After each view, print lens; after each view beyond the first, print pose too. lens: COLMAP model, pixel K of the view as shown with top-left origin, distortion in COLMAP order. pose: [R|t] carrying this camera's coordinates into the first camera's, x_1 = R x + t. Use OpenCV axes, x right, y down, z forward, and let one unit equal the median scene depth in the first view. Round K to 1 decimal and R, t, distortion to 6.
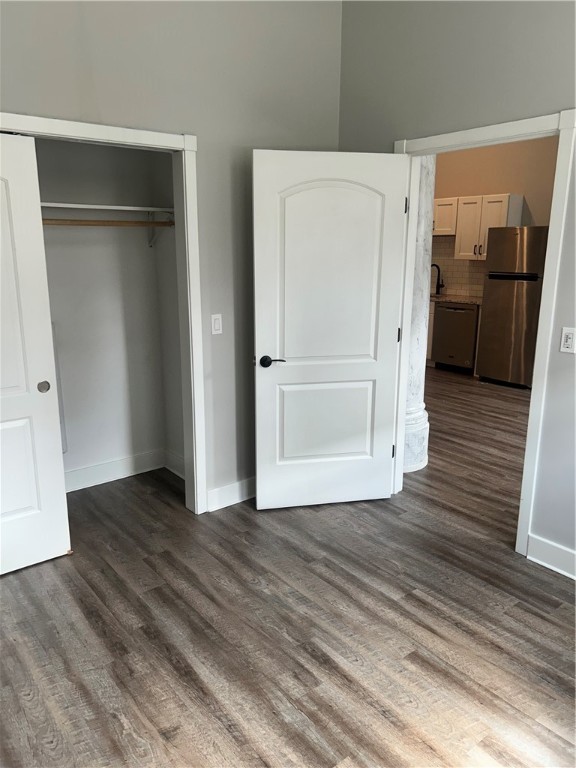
lens RADIAL K [[578.5, 0, 283.6], [0, 578.5, 387.5], [0, 0, 1]] dist [0.056728, -0.060265]
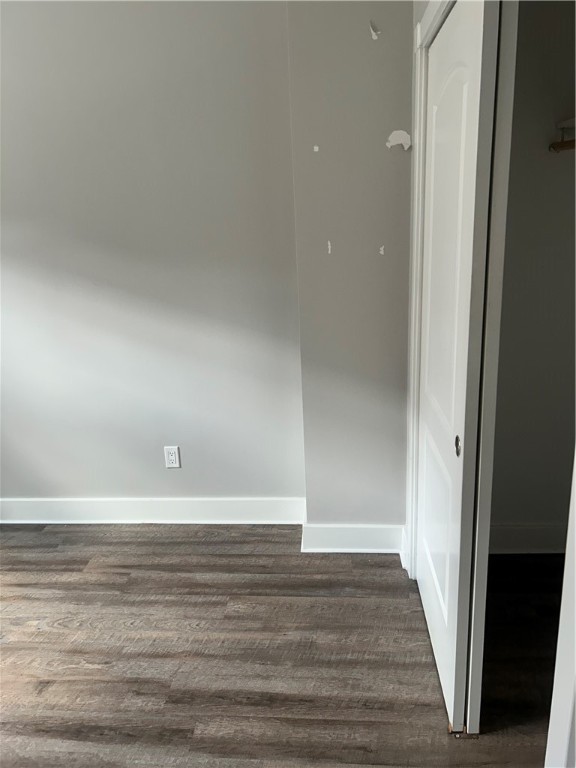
lens RADIAL K [[580.4, 0, 284.2], [0, 580.4, 381.2], [0, 0, 1]] dist [0.053771, -0.059761]
pose [[-0.684155, 0.229097, -0.692421, 0.098111], [-0.129816, 0.895973, 0.424711, -0.349088], [0.717691, 0.380455, -0.583244, 1.517837]]
